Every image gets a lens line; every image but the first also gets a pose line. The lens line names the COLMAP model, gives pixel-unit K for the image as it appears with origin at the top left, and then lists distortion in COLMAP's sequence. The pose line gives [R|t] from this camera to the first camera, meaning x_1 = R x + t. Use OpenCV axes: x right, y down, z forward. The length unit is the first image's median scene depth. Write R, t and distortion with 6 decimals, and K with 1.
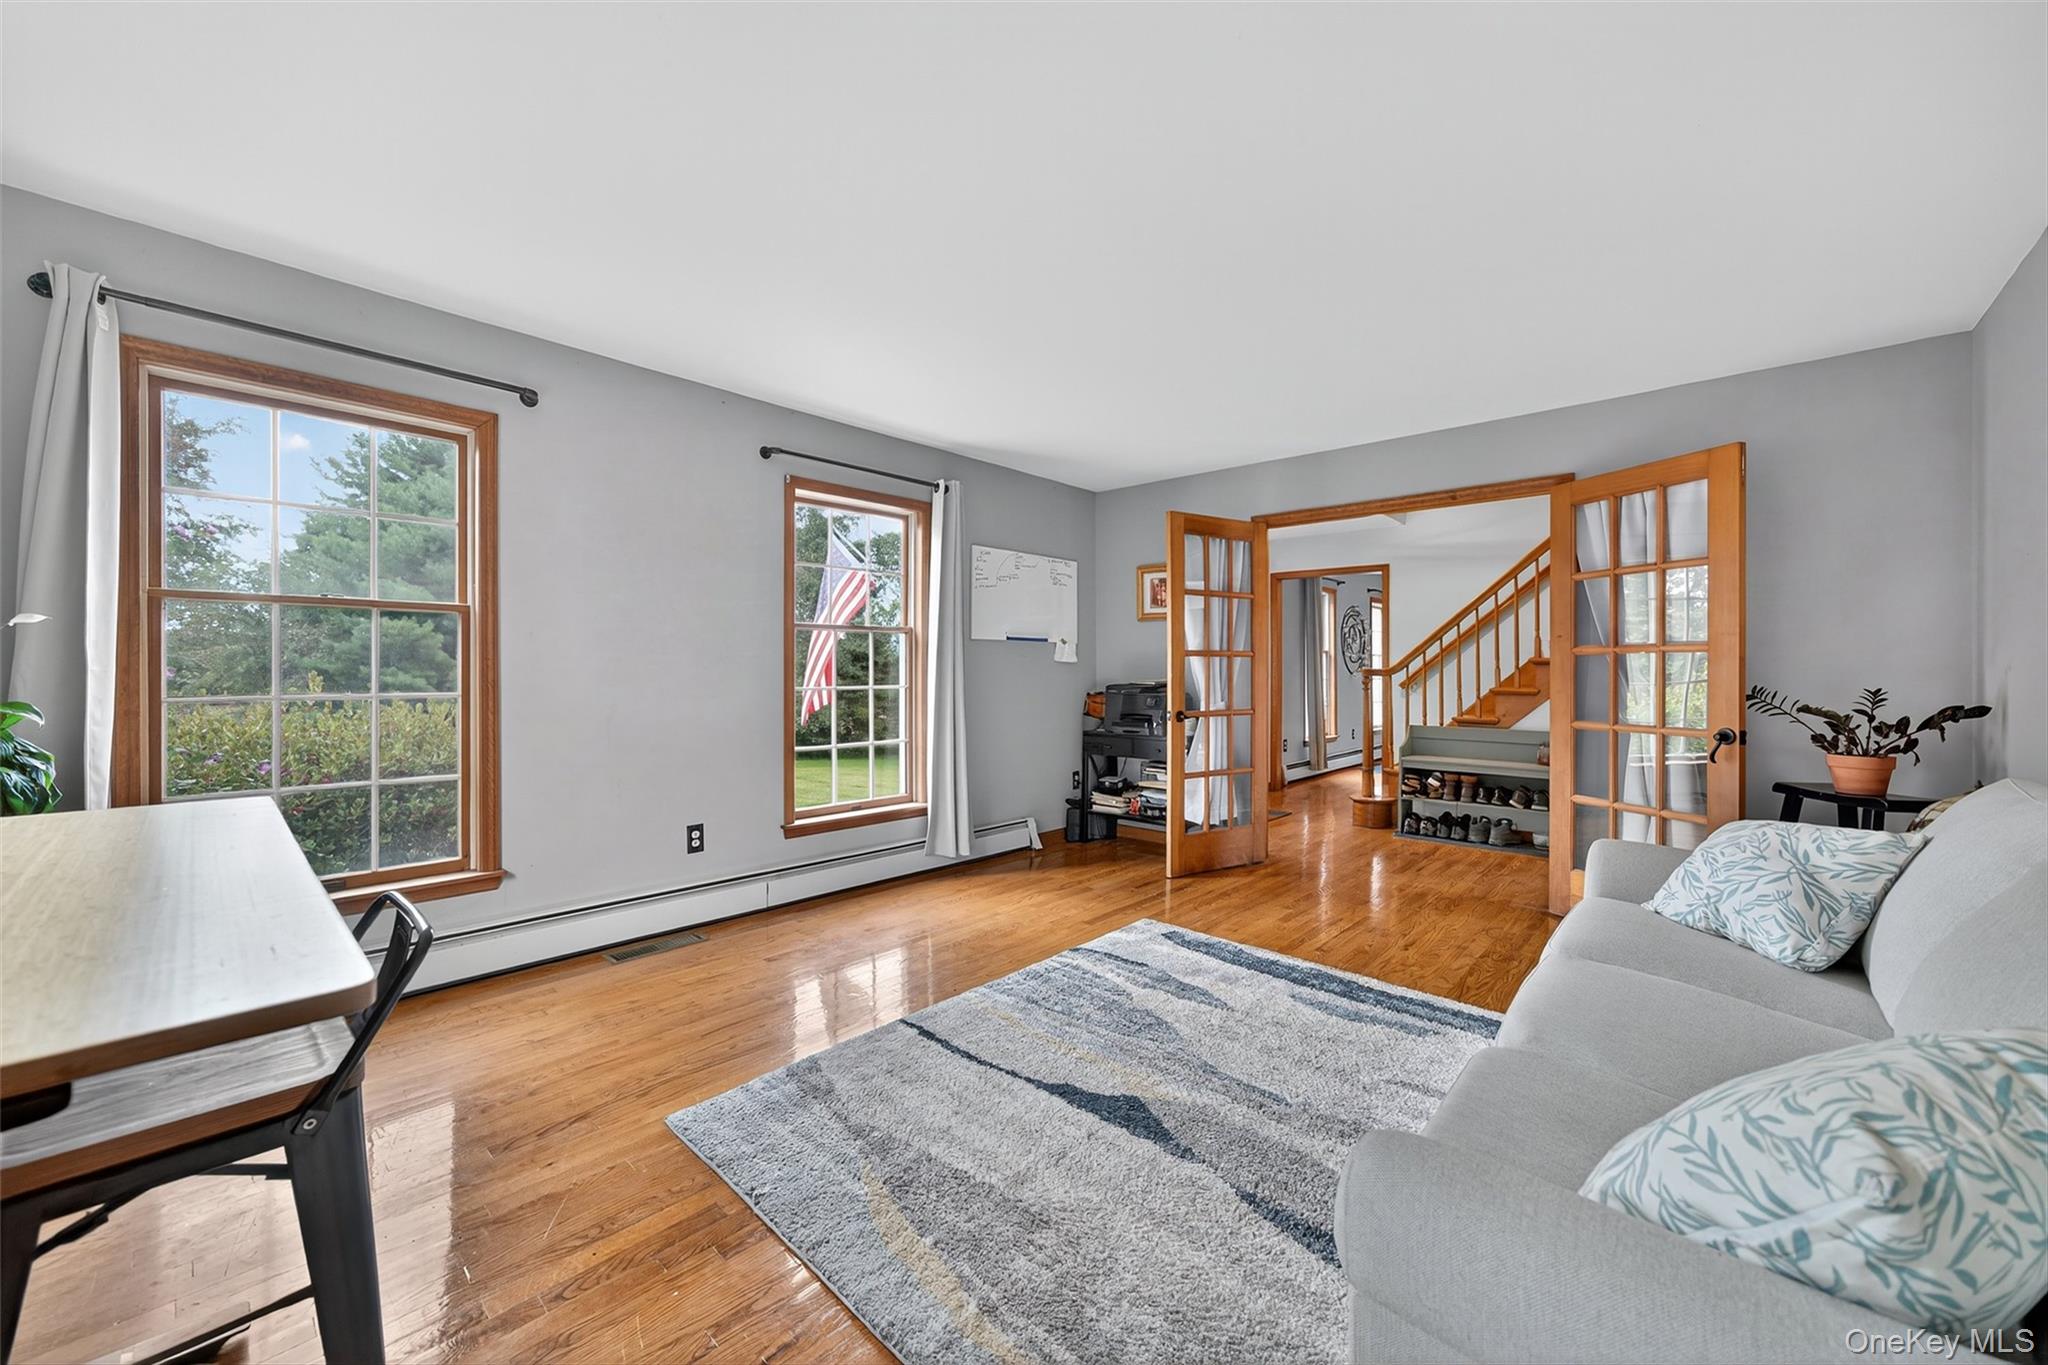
lens RADIAL K [[813.8, 0, 1018.9], [0, 813.8, 674.3], [0, 0, 1]] dist [-0.025219, 0.009723]
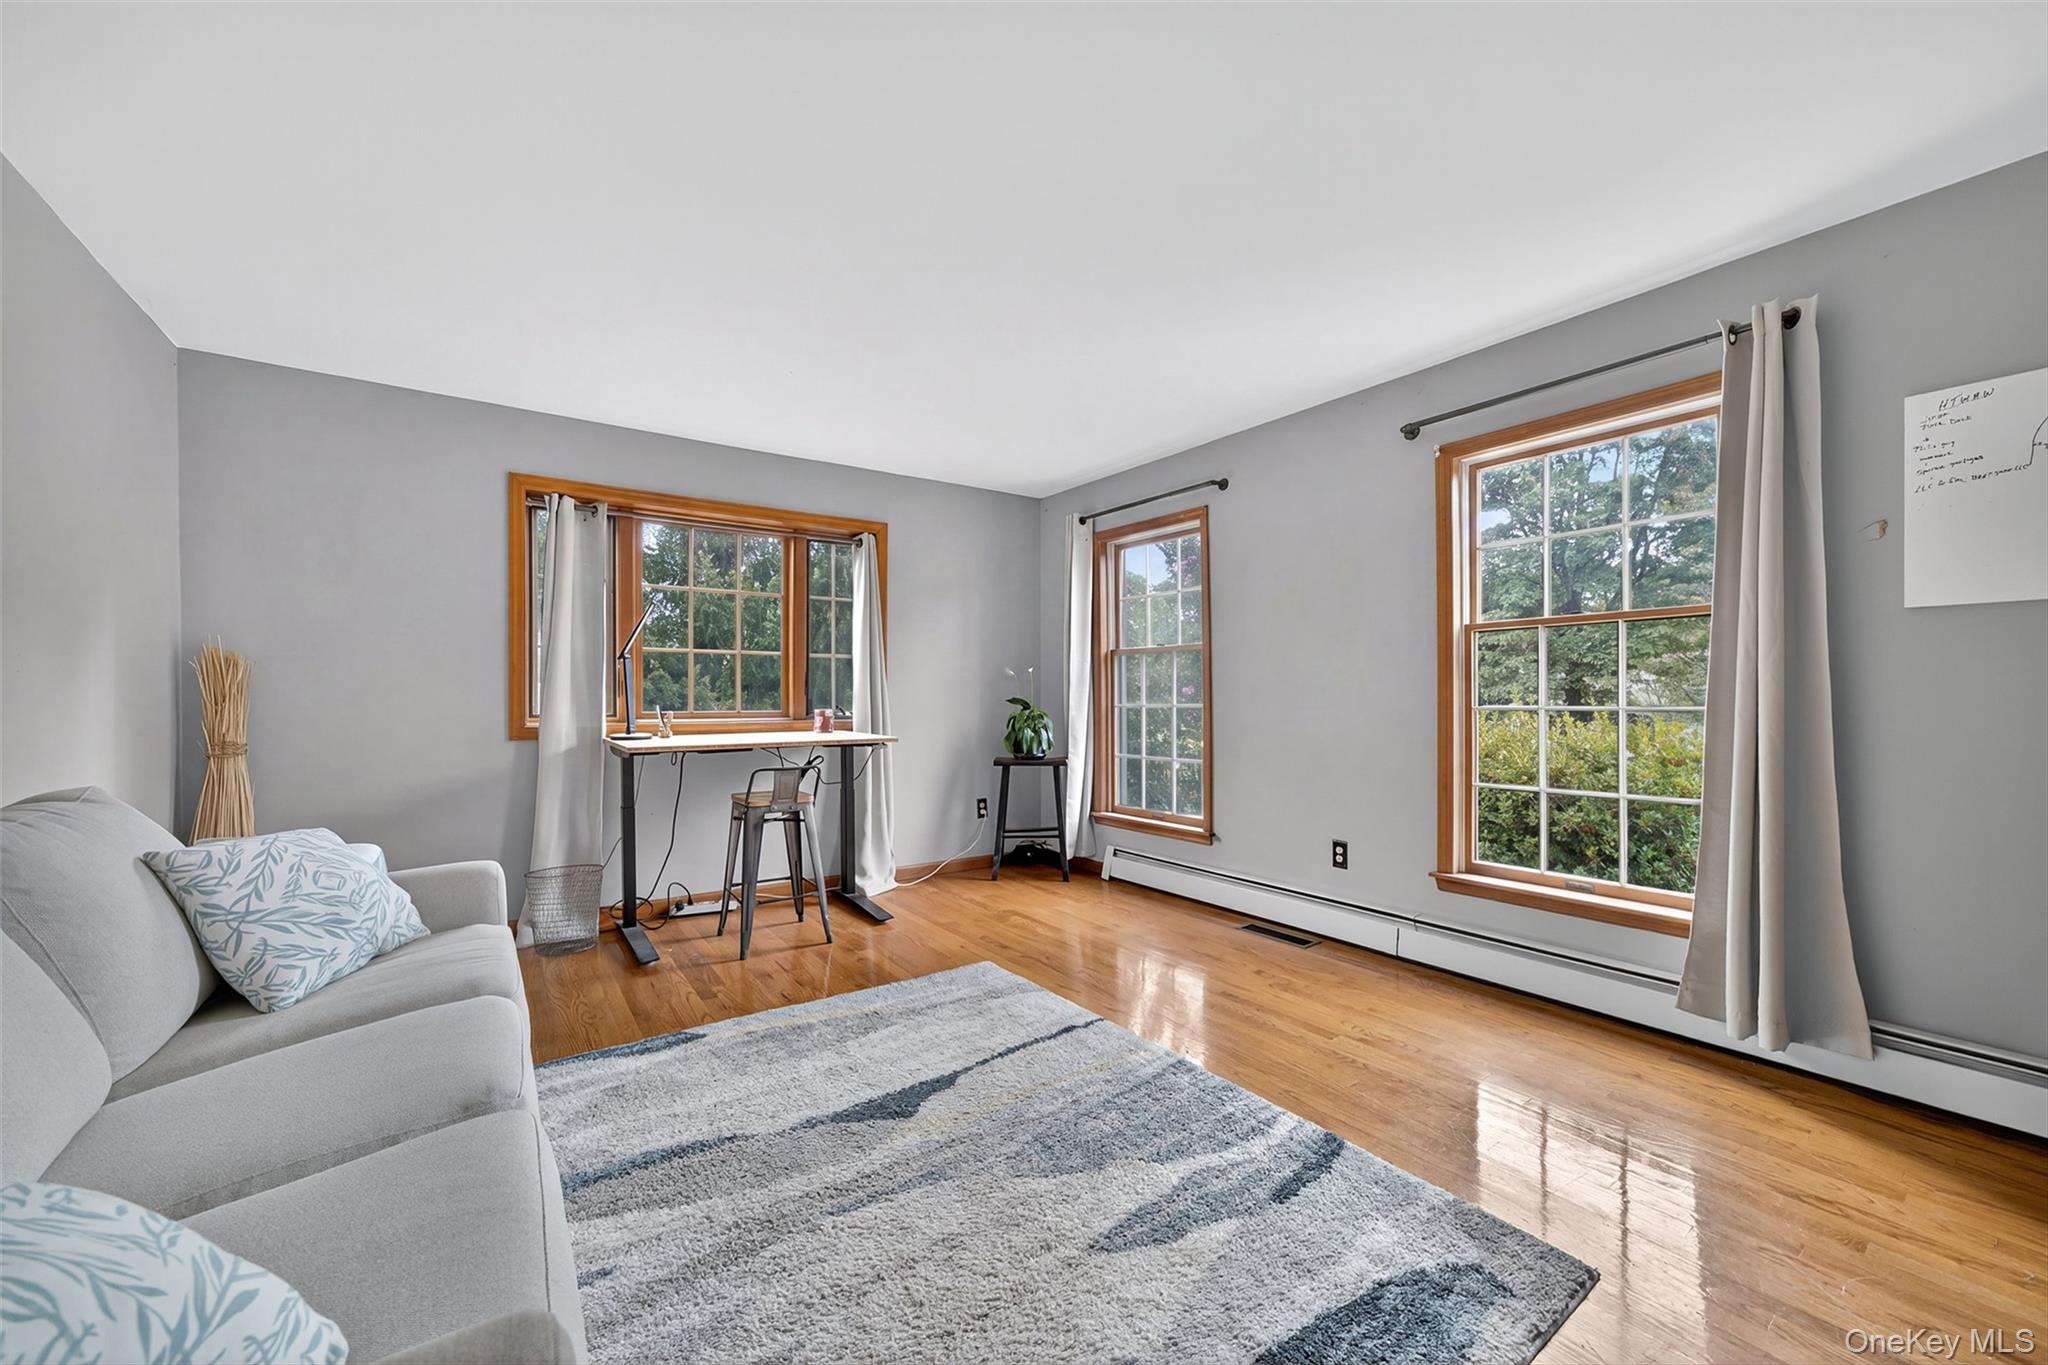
lens RADIAL K [[810.2, 0, 1022.8], [0, 810.2, 702.9], [0, 0, 1]] dist [0.001021, 0.000071]
pose [[-0.249219, 0.009652, -0.968399, 0.757834], [0.004848, 0.999950, 0.008719, 0.004680], [0.968435, -0.002522, -0.249253, 0.981370]]
